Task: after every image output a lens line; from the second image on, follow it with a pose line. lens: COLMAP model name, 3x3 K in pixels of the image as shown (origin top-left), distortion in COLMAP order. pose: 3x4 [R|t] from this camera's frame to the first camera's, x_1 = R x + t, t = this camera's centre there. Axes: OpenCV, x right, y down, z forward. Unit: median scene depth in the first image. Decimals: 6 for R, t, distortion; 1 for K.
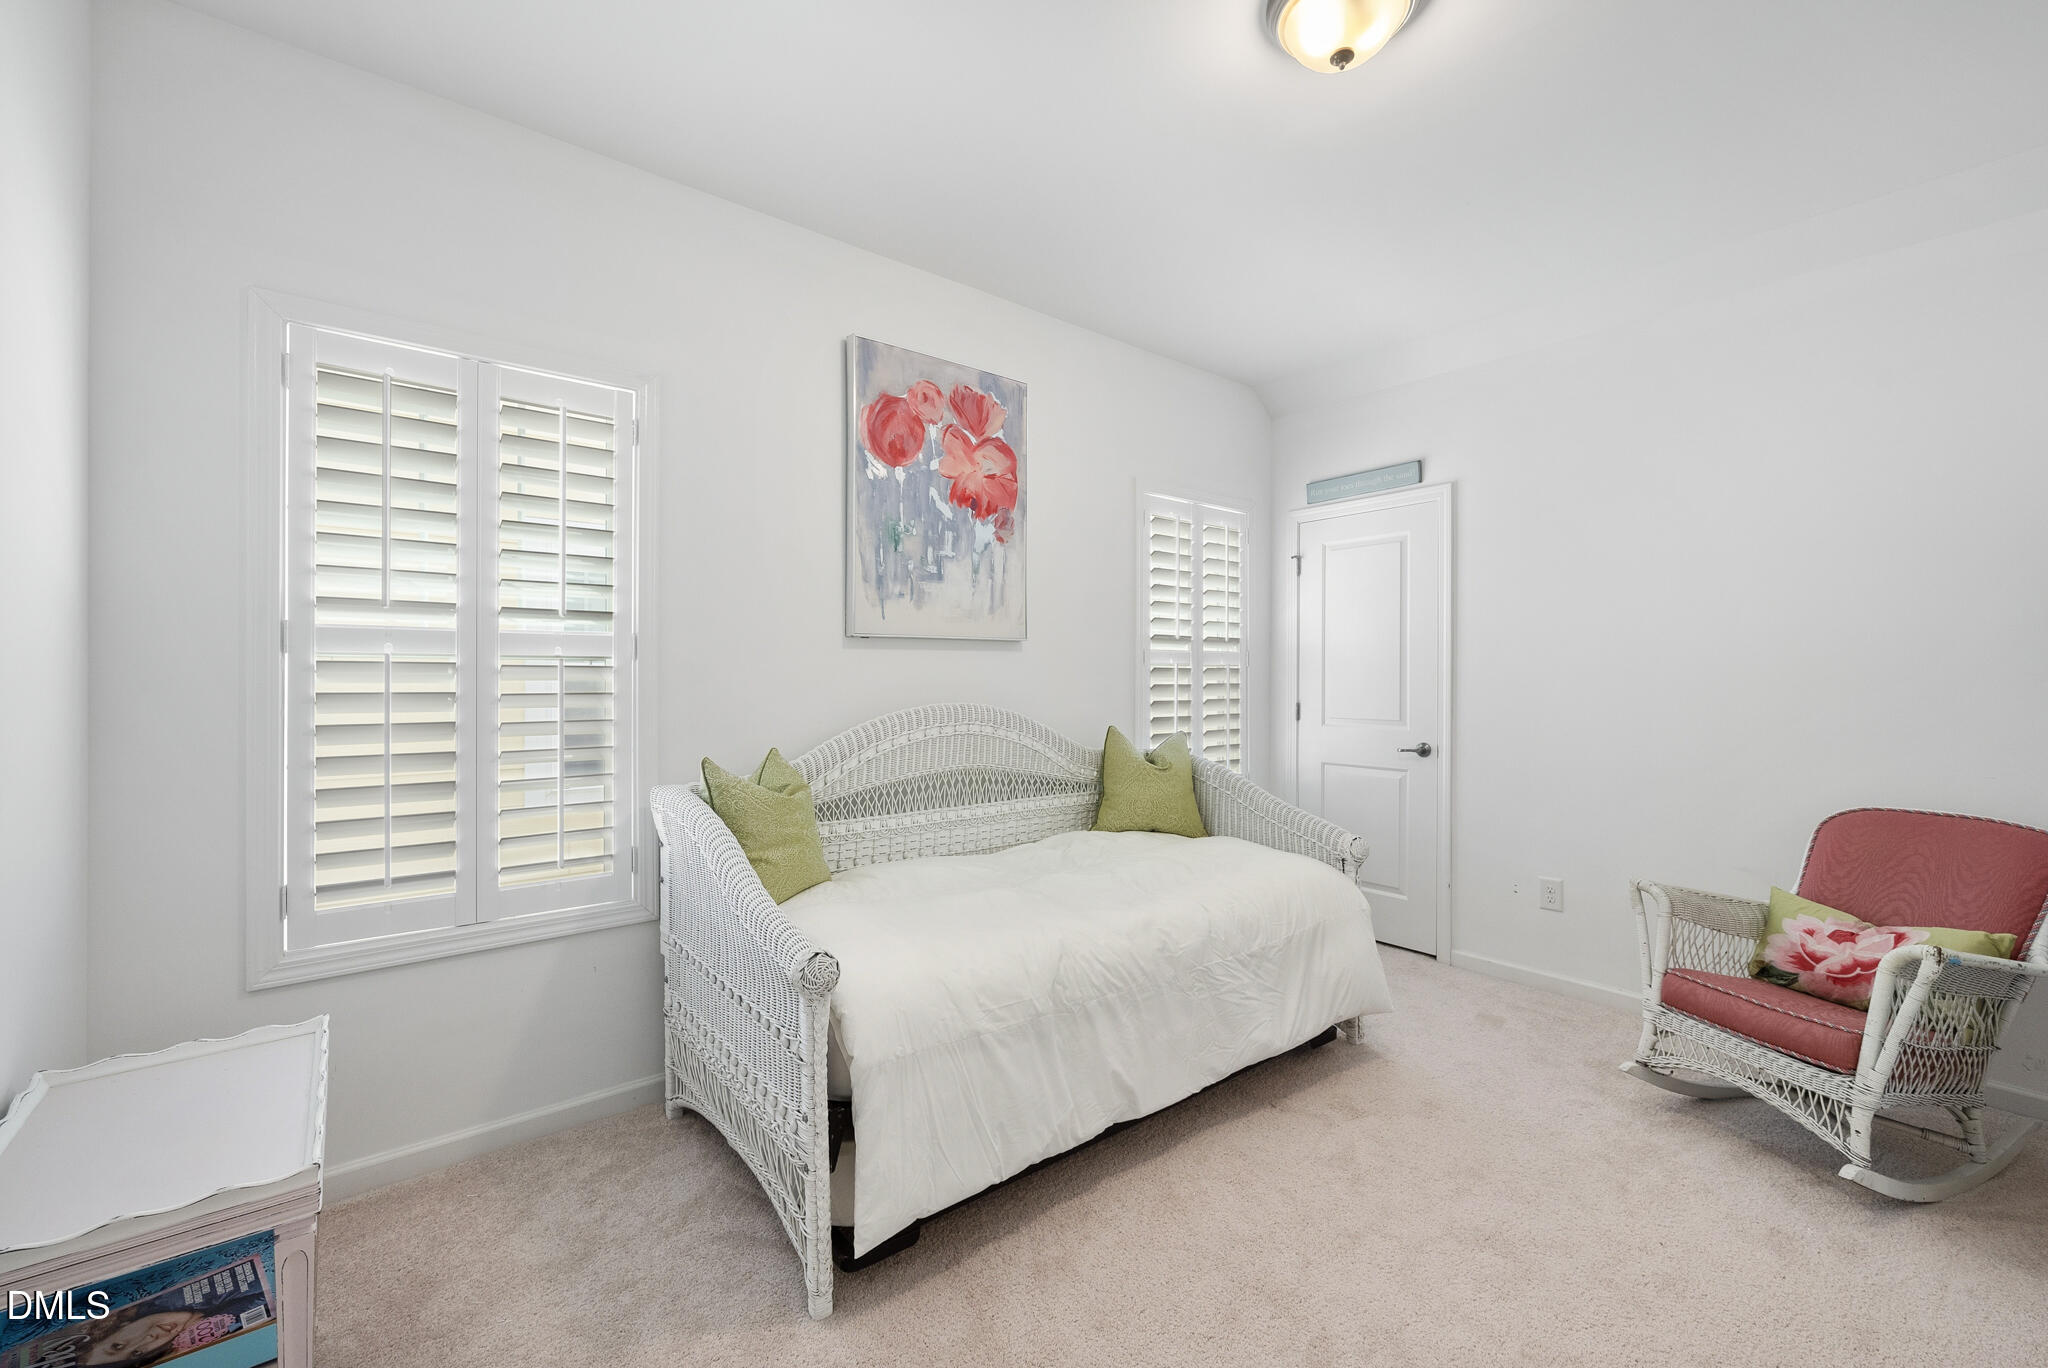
lens RADIAL K [[857.3, 0, 1037.4], [0, 857.3, 669.7], [0, 0, 1]] dist [0.020157, 0.000124]
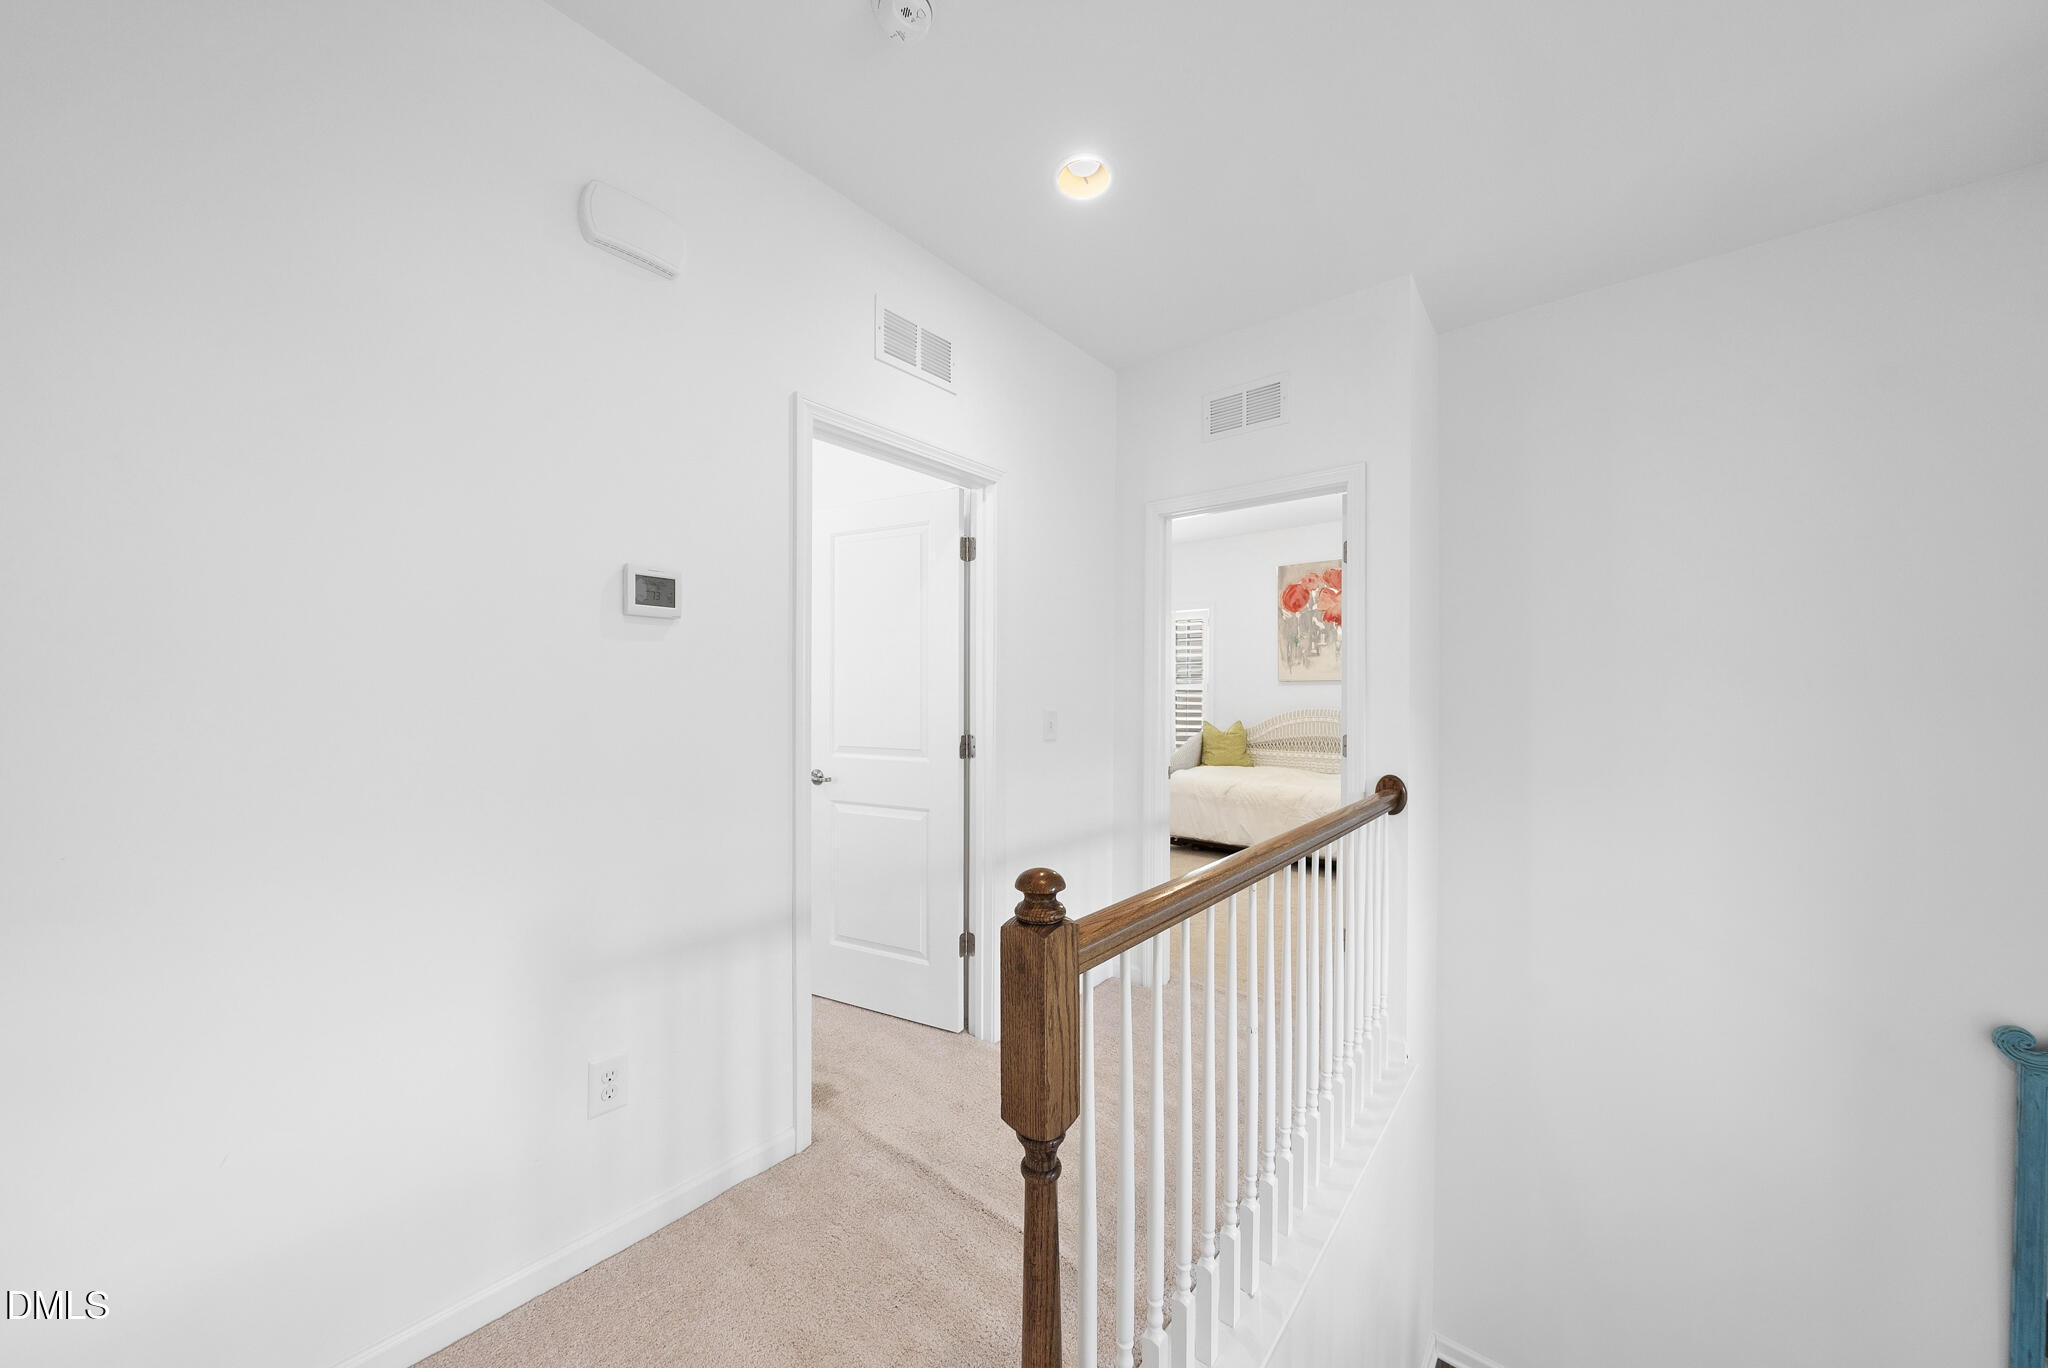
lens RADIAL K [[707.2, 0, 1021.5], [0, 707.2, 693.7], [0, 0, 1]] dist [-0.006174, -0.000566]
pose [[0.200200, -0.005140, -0.979742, 1.641973], [0.001691, 0.999987, -0.004900, 0.007380], [0.979754, -0.000675, 0.200206, -0.183313]]
